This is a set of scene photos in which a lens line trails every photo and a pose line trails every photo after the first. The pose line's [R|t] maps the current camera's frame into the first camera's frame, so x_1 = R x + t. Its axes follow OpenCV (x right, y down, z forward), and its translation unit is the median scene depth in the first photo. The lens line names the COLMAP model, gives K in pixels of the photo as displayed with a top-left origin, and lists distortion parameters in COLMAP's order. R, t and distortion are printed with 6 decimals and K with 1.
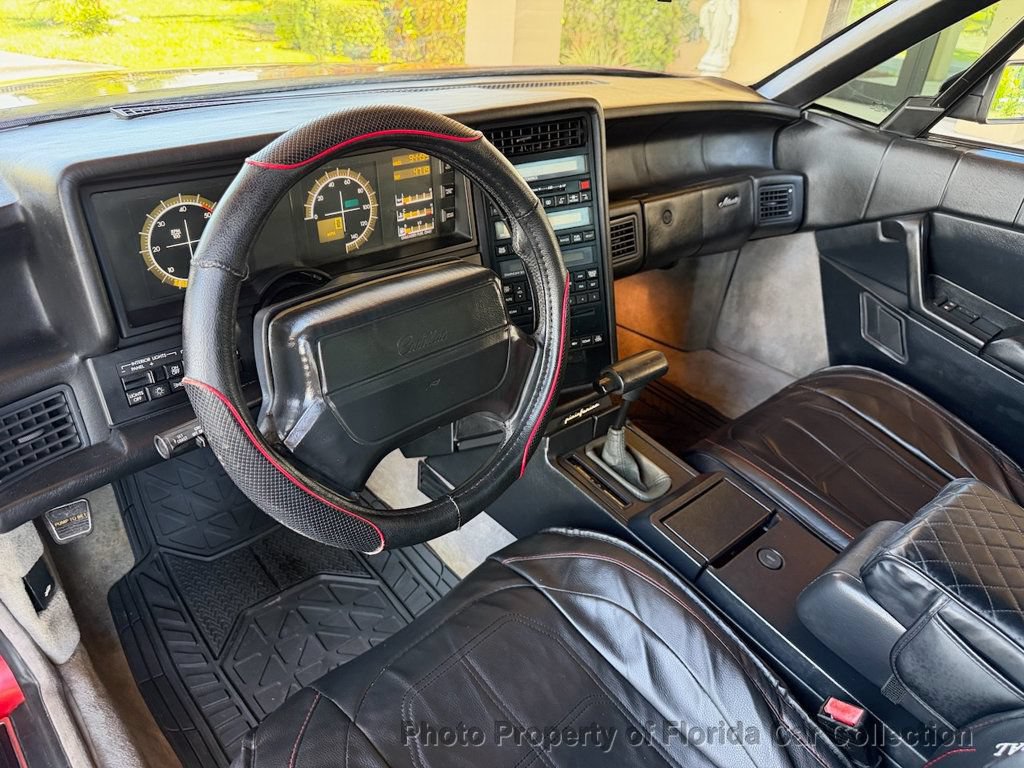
lens RADIAL K [[736.6, 0, 512.3], [0, 736.6, 384.7], [0, 0, 1]] dist [0.012781, -0.023130]
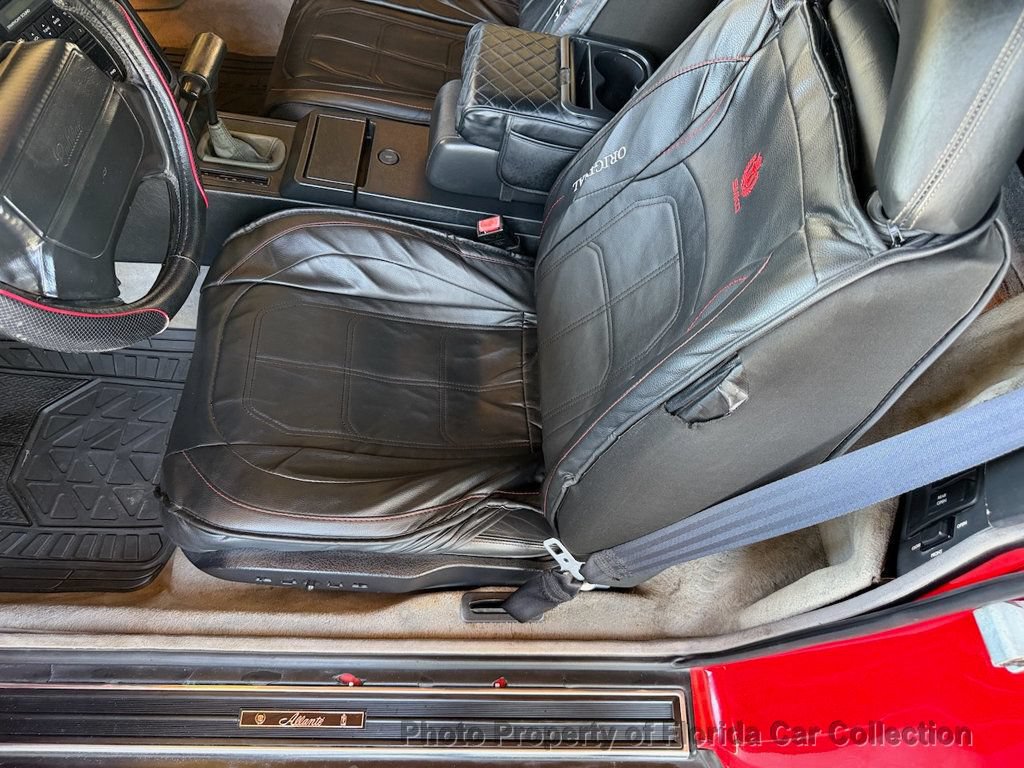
lens RADIAL K [[736.6, 0, 511.9], [0, 736.6, 384.4], [0, 0, 1]] dist [0.012781, -0.023130]
pose [[0.682245, -0.636946, 0.358944, -0.229875], [0.382257, 0.729256, 0.567508, -0.129250], [-0.623234, -0.249971, 0.741009, -0.180229]]
